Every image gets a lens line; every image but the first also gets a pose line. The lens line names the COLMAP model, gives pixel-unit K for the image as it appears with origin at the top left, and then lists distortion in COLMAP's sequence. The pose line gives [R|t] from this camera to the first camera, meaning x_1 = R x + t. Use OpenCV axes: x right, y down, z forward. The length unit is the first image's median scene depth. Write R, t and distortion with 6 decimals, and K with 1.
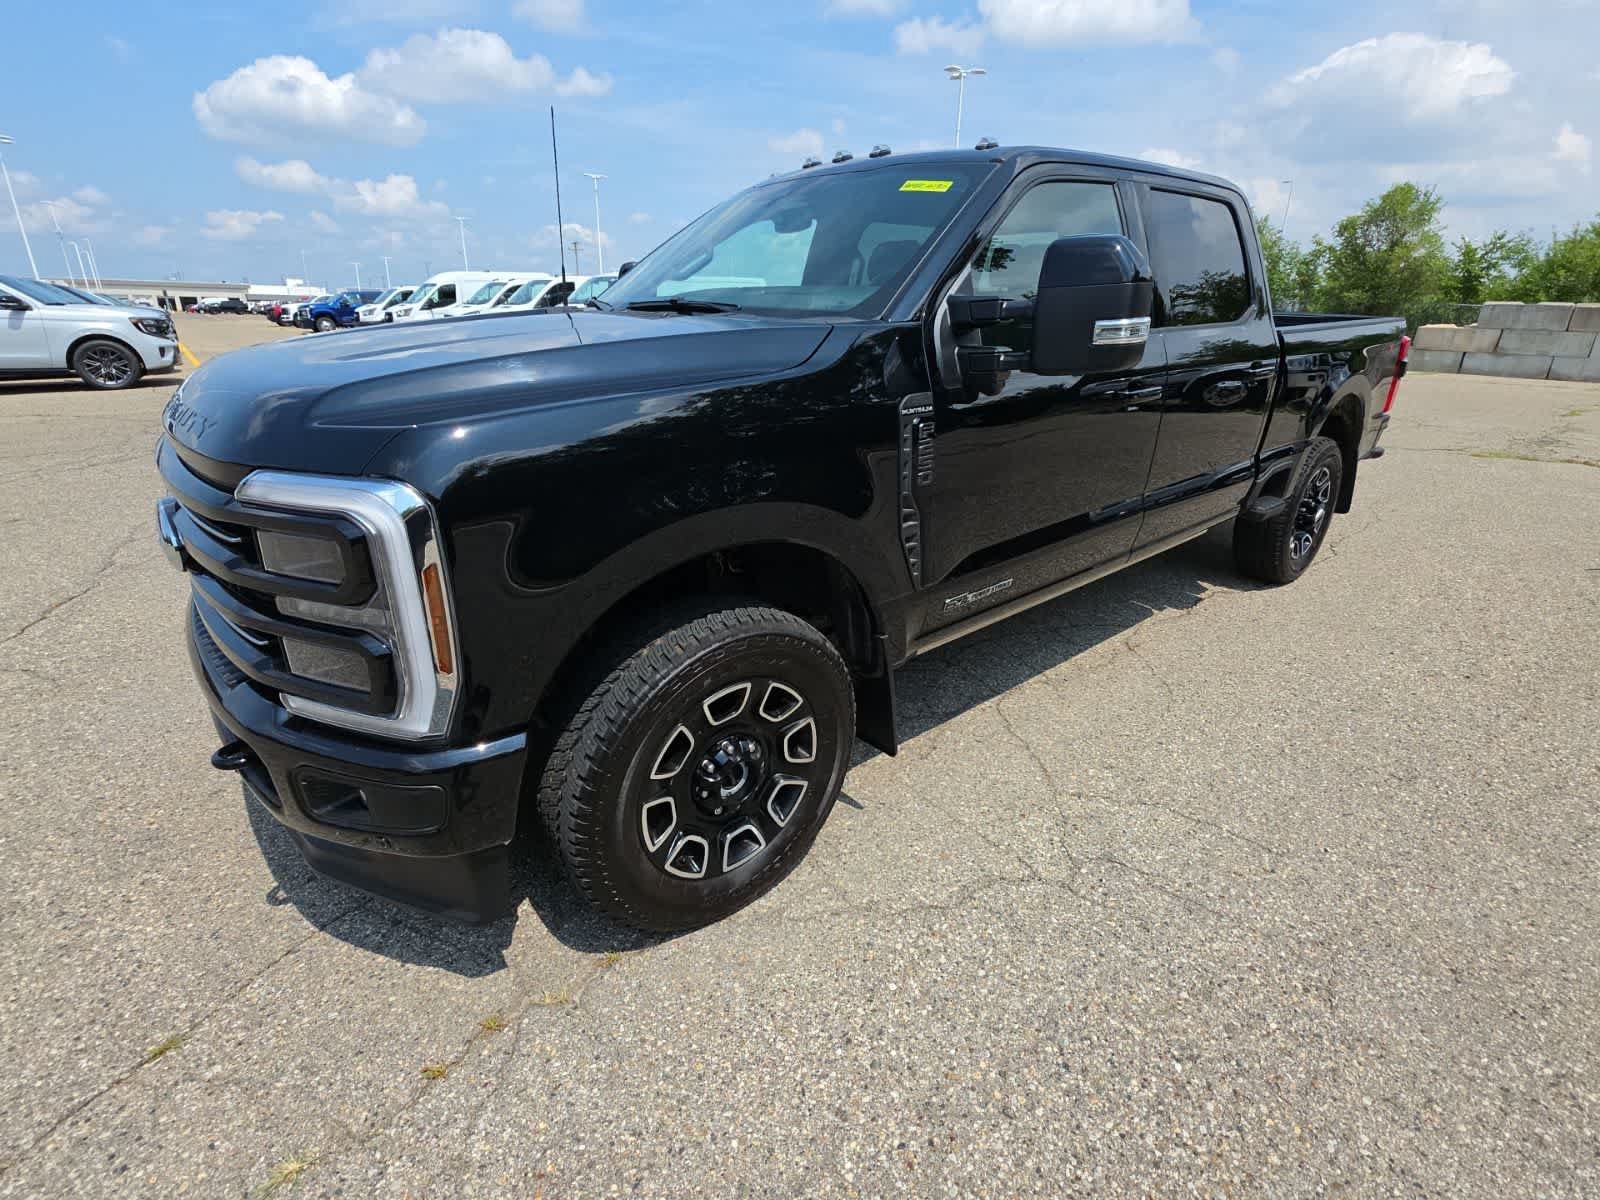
lens RADIAL K [[875.5, 0, 797.1], [0, 875.5, 602.3], [0, 0, 1]] dist [0.007054, -0.004539]
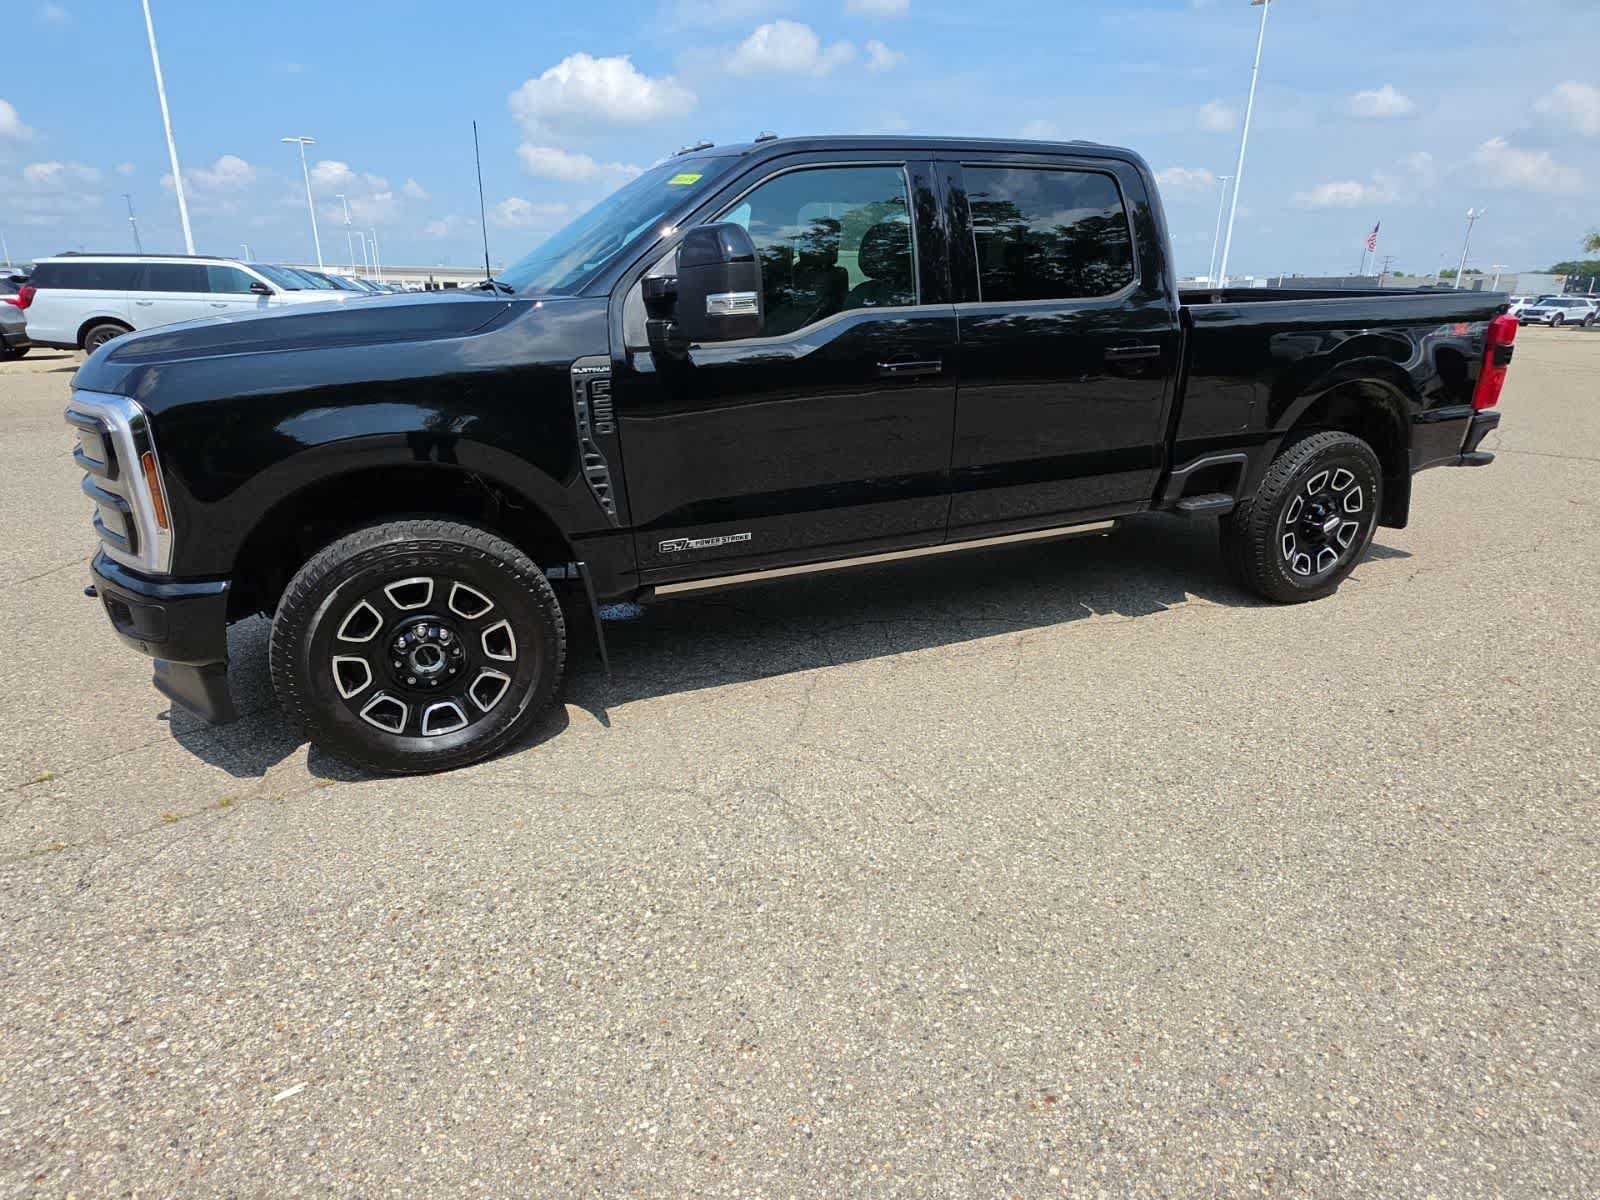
lens RADIAL K [[1070.6, 0, 801.2], [0, 1070.6, 622.3], [0, 0, 1]] dist [0.004929, -0.000353]
pose [[0.940737, 0.093356, -0.326035, 0.927583], [-0.100671, 0.994904, -0.005595, 0.104603], [0.323851, 0.038085, 0.945341, -0.283670]]
